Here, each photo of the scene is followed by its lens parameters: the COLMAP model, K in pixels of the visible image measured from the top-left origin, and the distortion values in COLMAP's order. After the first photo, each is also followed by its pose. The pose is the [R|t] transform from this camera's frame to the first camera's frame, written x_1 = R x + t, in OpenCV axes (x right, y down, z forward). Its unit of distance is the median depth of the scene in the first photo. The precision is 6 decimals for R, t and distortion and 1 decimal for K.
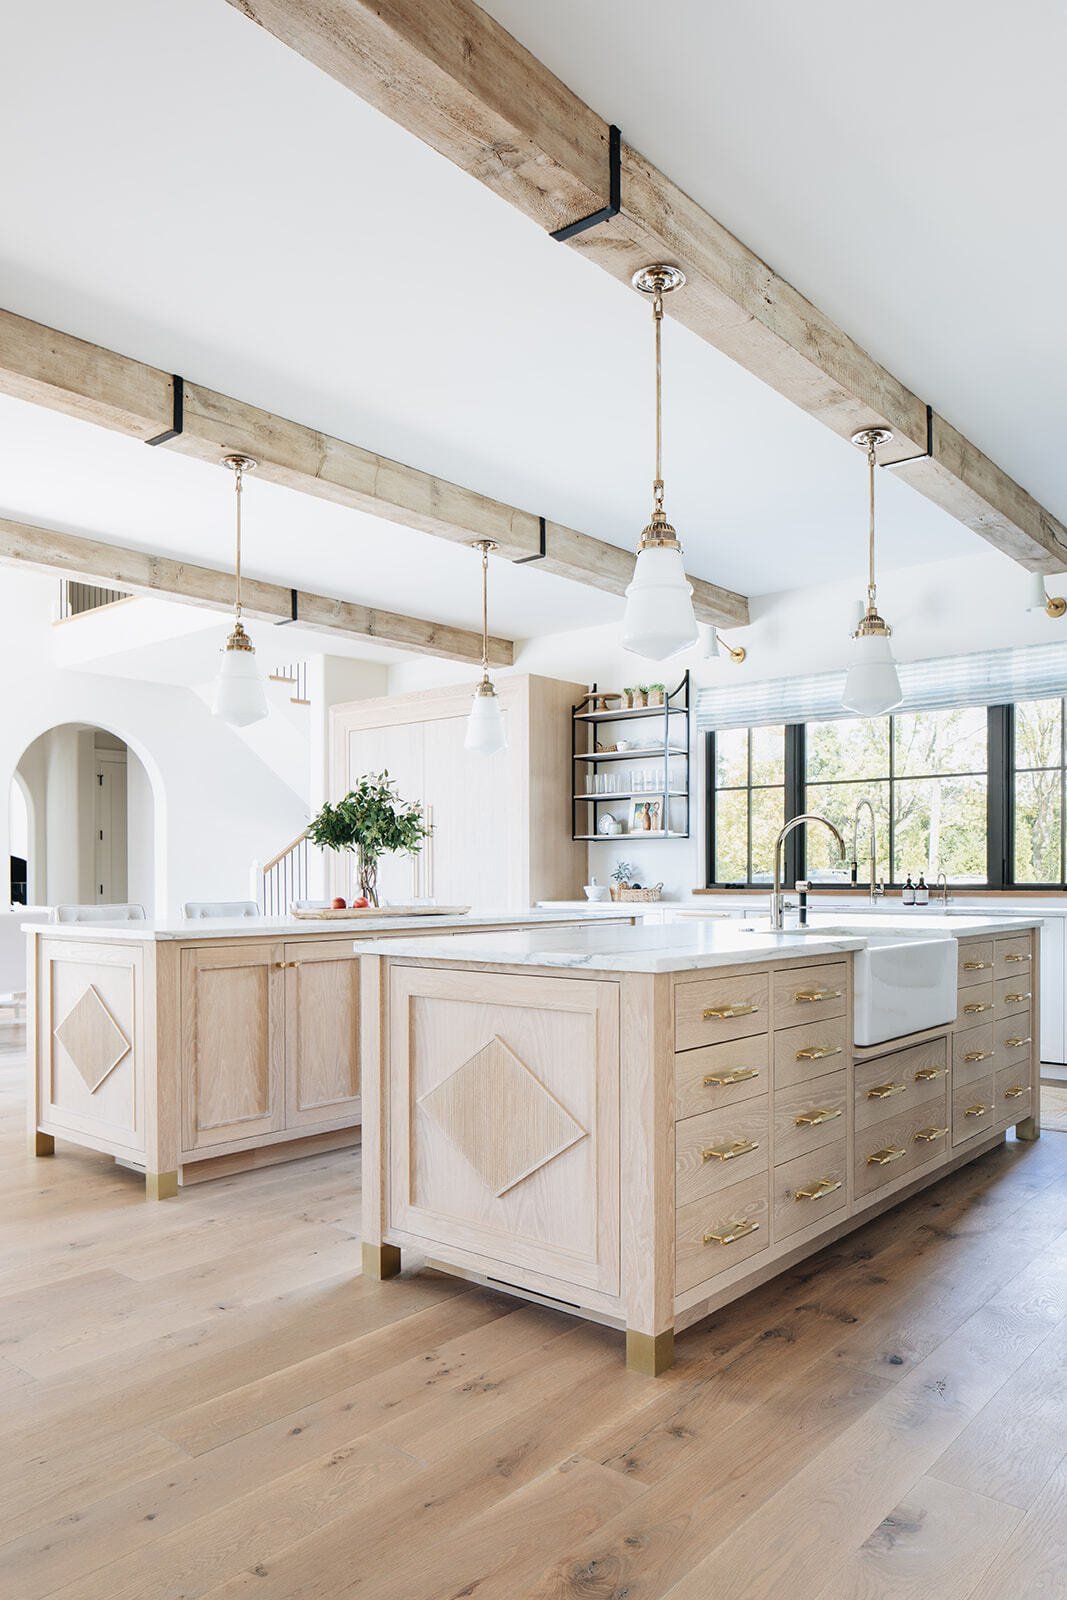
lens RADIAL K [[1078.8, 0, 496.6], [0, 1078.8, 877.2], [0, 0, 1]] dist [-0.006804, 0.004828]
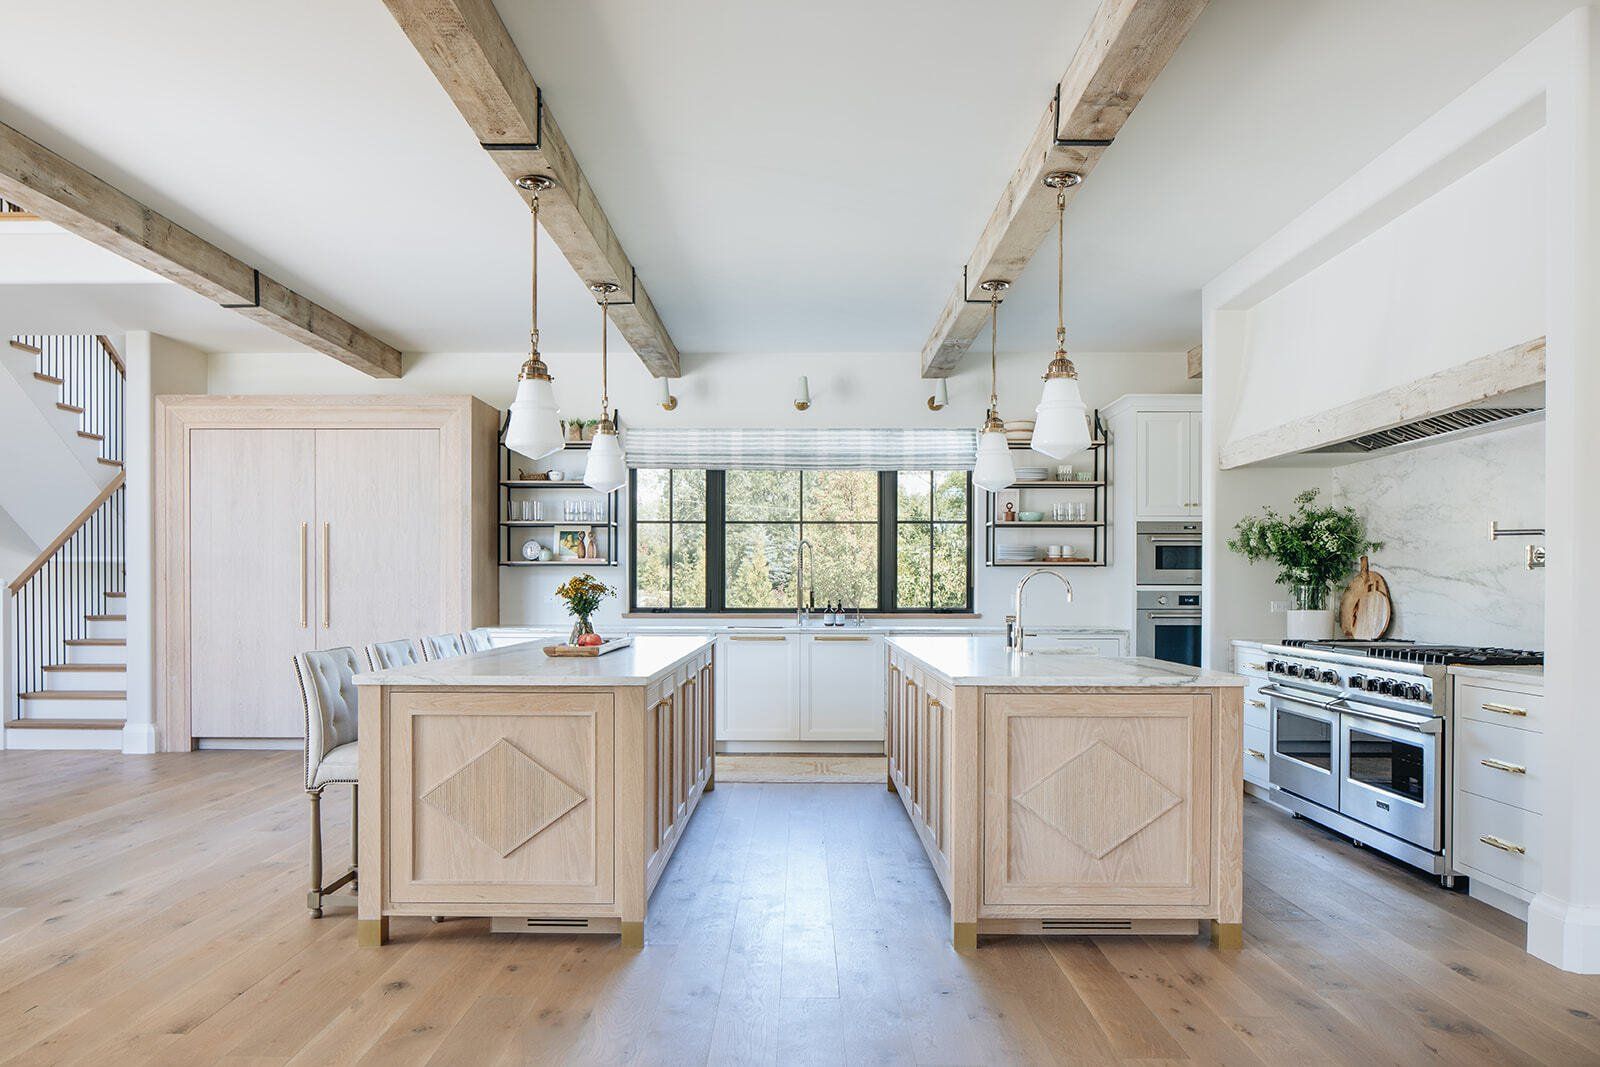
lens RADIAL K [[1078.8, 0, 776.6], [0, 1078.8, 586.1], [0, 0, 1]] dist [-0.006804, 0.004828]
pose [[0.762237, 0.002748, 0.647293, -0.416507], [-0.002099, 0.999996, -0.001774, -0.015240], [-0.647295, -0.000007, 0.762240, 0.079833]]
